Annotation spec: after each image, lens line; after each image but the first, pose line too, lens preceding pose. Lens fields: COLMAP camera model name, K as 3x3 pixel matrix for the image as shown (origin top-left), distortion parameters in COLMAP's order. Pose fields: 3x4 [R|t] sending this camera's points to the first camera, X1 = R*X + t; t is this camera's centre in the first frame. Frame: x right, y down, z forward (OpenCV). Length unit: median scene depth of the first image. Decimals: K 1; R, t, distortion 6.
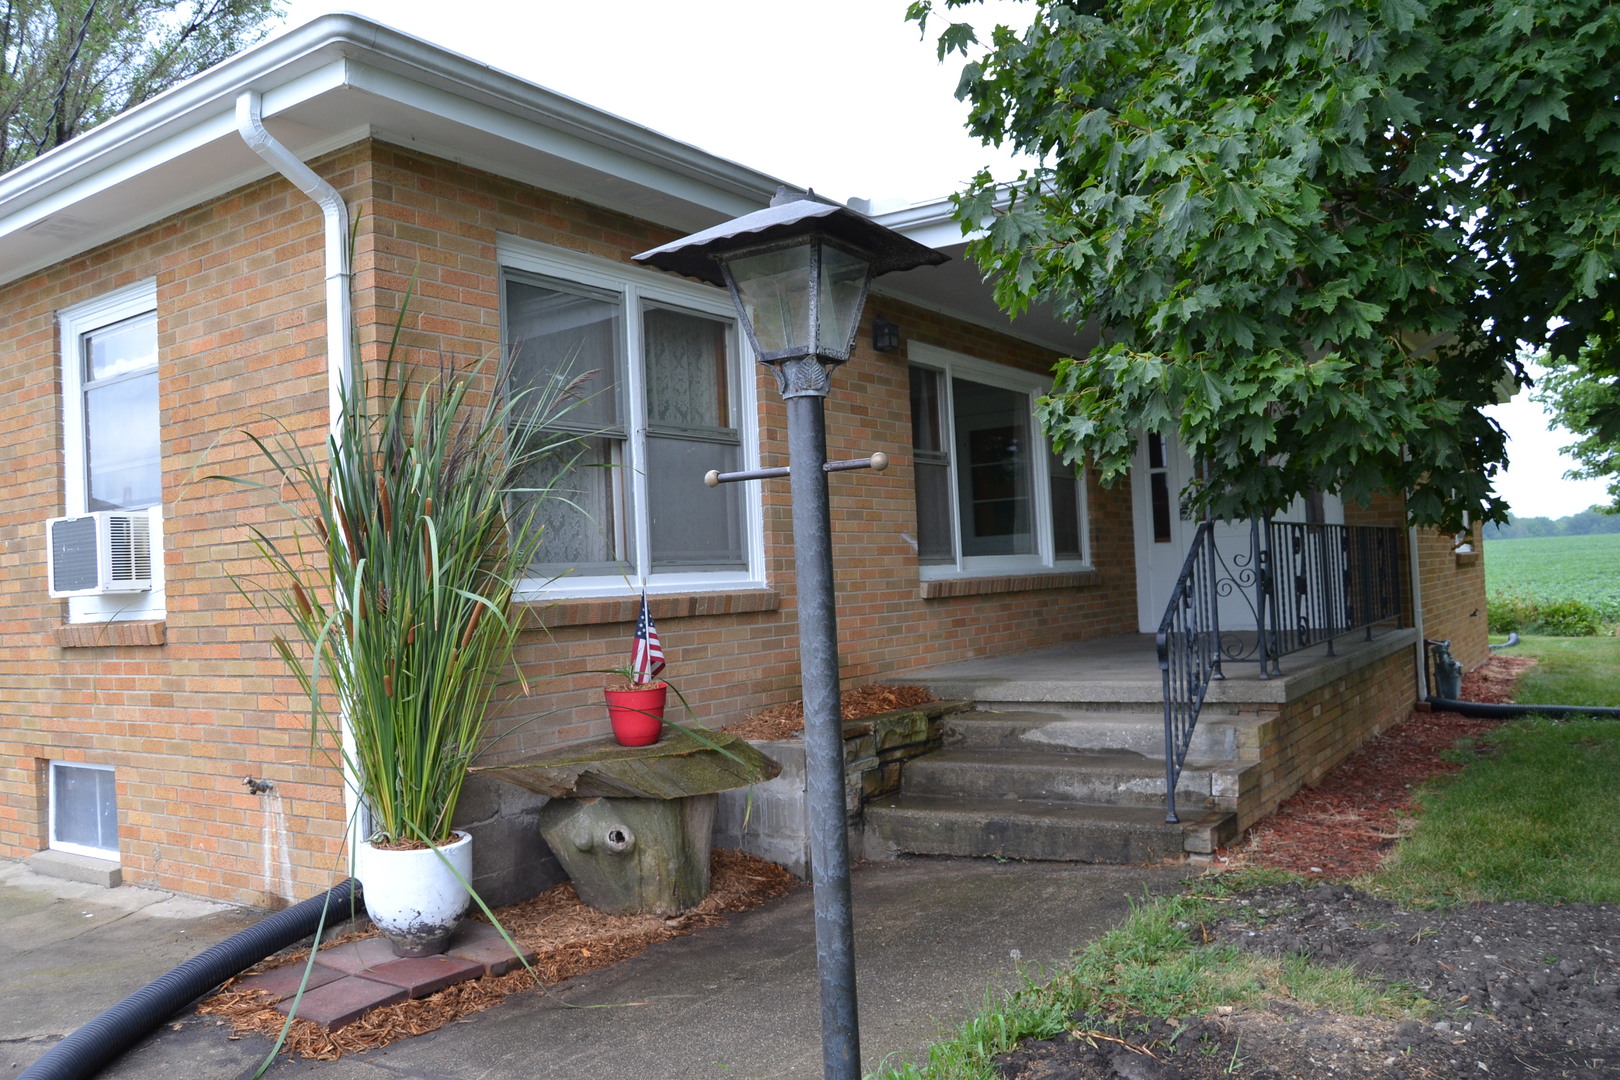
lens RADIAL K [[1289.8, 0, 802.3], [0, 1289.8, 533.2], [0, 0, 1]] dist [-0.092212, 0.031325]
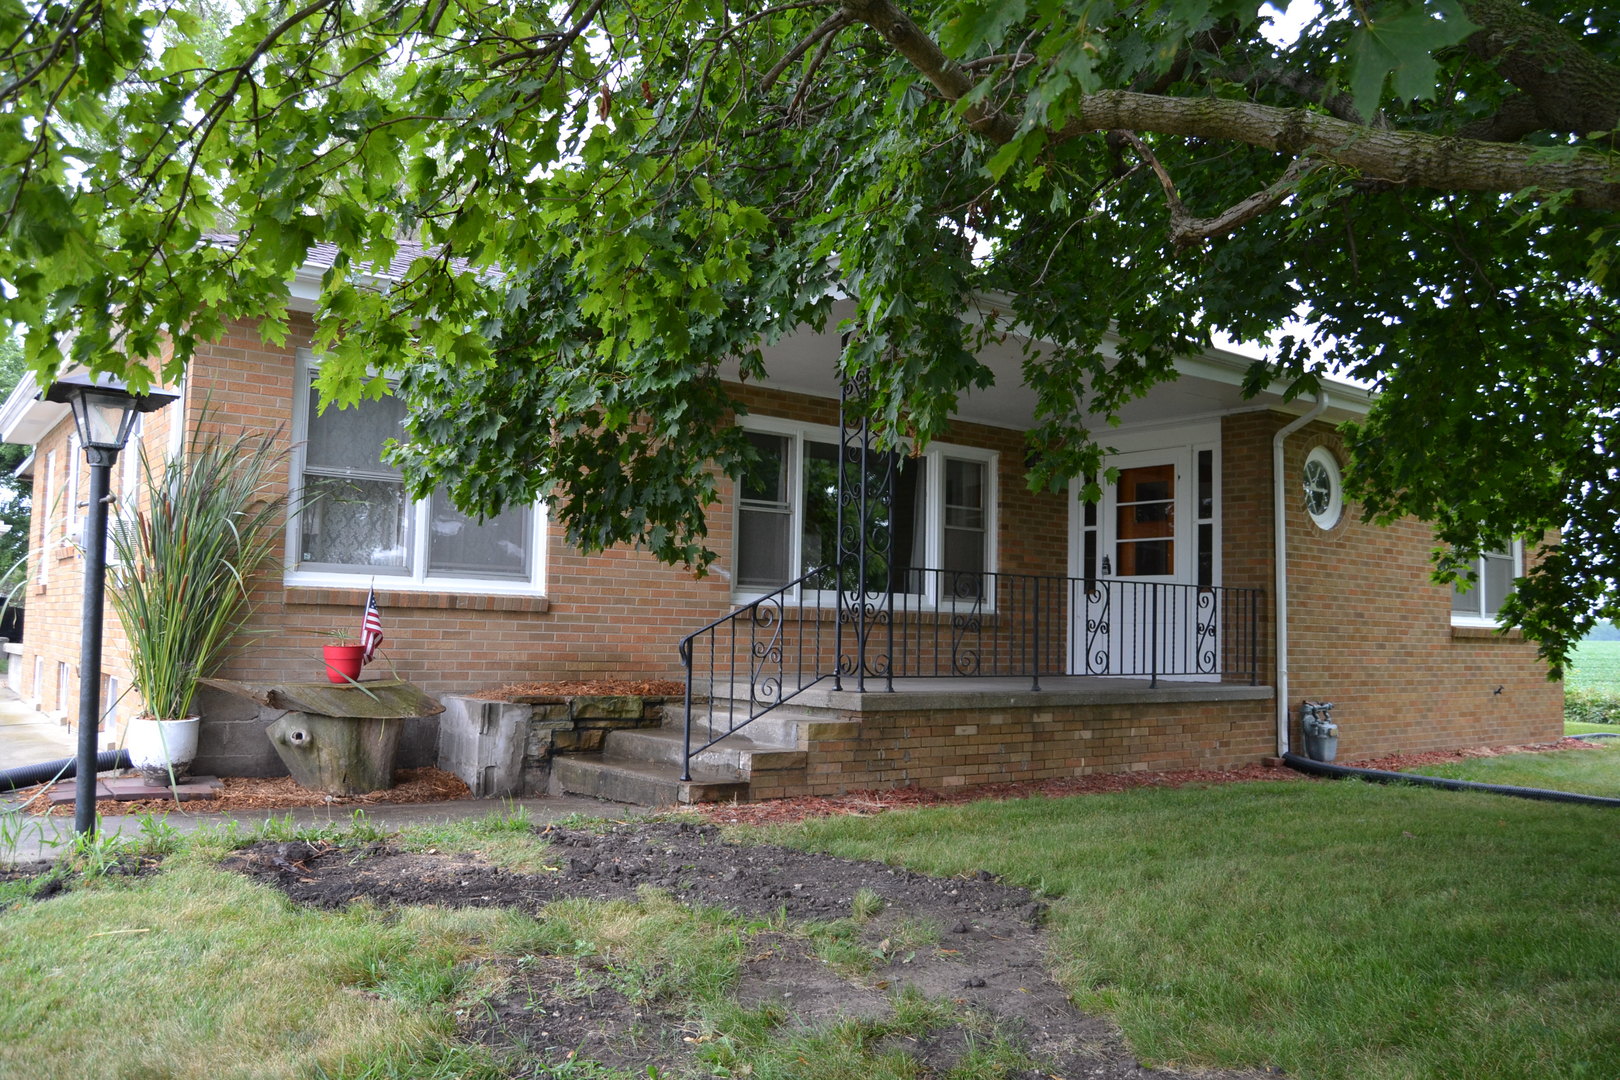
lens RADIAL K [[1289.8, 0, 794.1], [0, 1289.8, 538.8], [0, 0, 1]] dist [-0.092212, 0.031325]
pose [[0.944592, 0.048237, -0.324683, 0.798926], [-0.057755, 0.998136, -0.019737, -0.007411], [0.323126, 0.037395, 0.945617, -0.245769]]
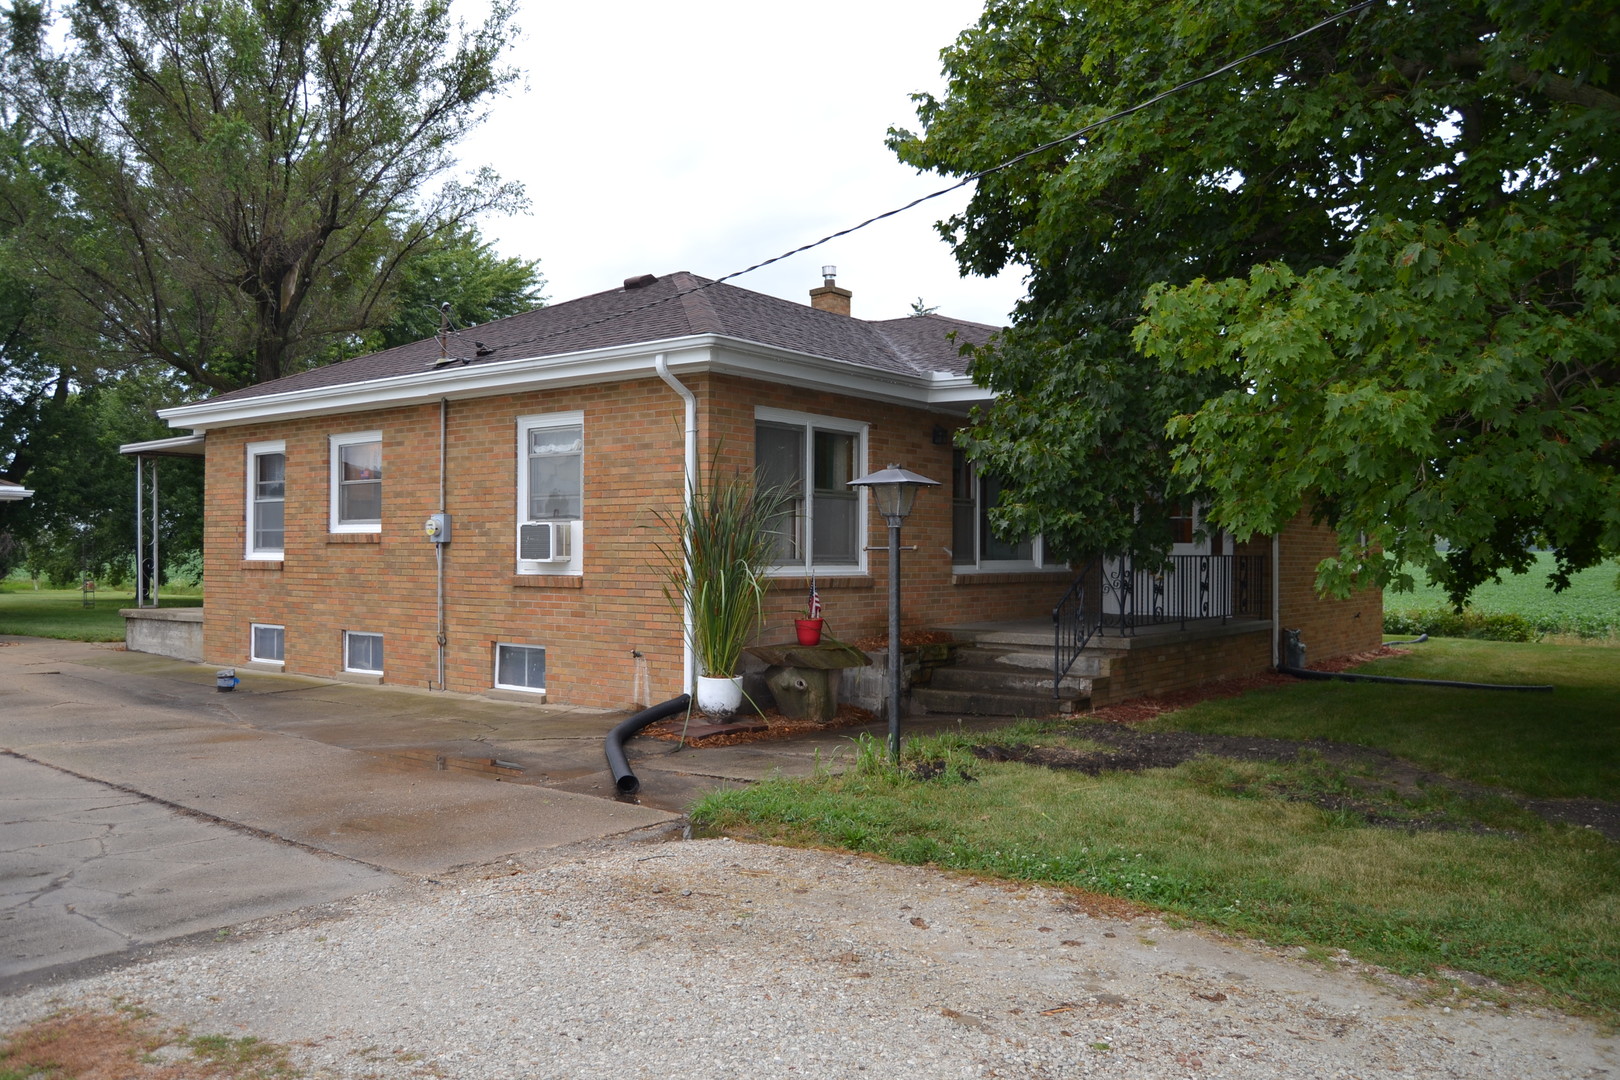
lens RADIAL K [[1289.8, 0, 803.6], [0, 1289.8, 548.1], [0, 0, 1]] dist [-0.092212, 0.031325]
pose [[0.996781, 0.056256, -0.057113, -0.018423], [-0.054130, 0.997806, 0.038110, -0.078205], [0.059132, -0.034896, 0.997640, -1.099751]]
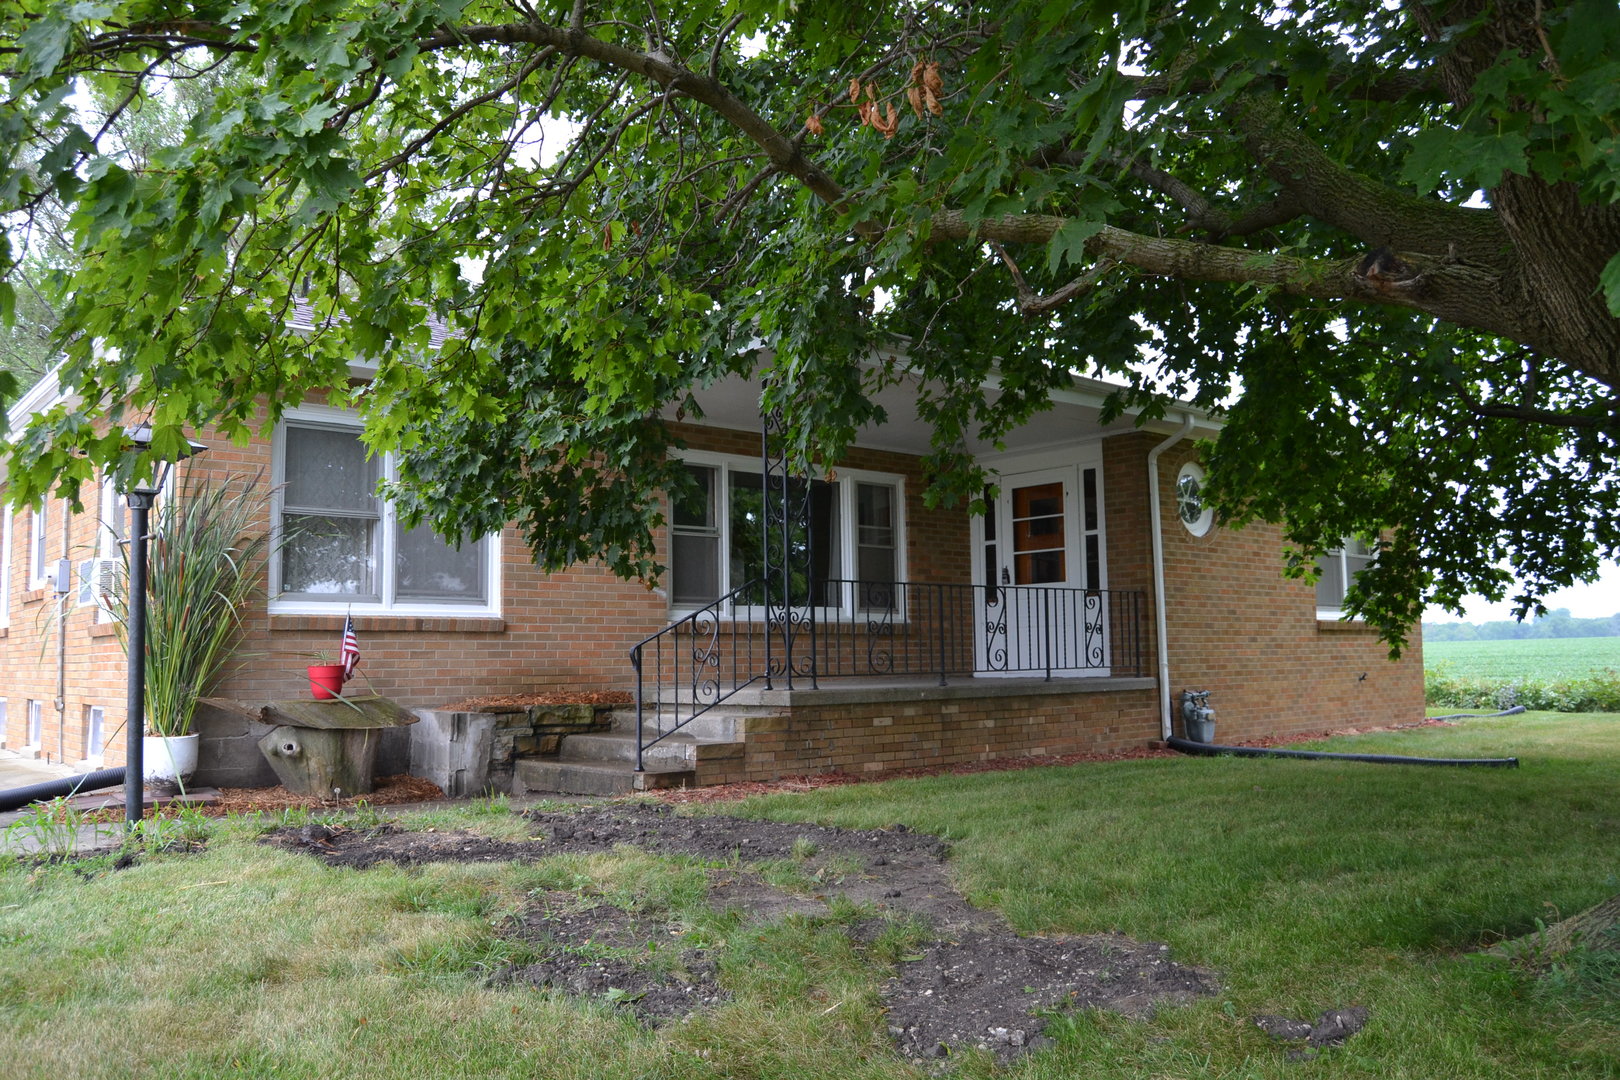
lens RADIAL K [[1289.8, 0, 795.7], [0, 1289.8, 537.2], [0, 0, 1]] dist [-0.092212, 0.031325]
pose [[0.965098, 0.010416, -0.261684, 0.844647], [-0.023258, 0.998669, -0.046027, 0.012023], [0.260856, 0.050506, 0.964056, -0.439245]]
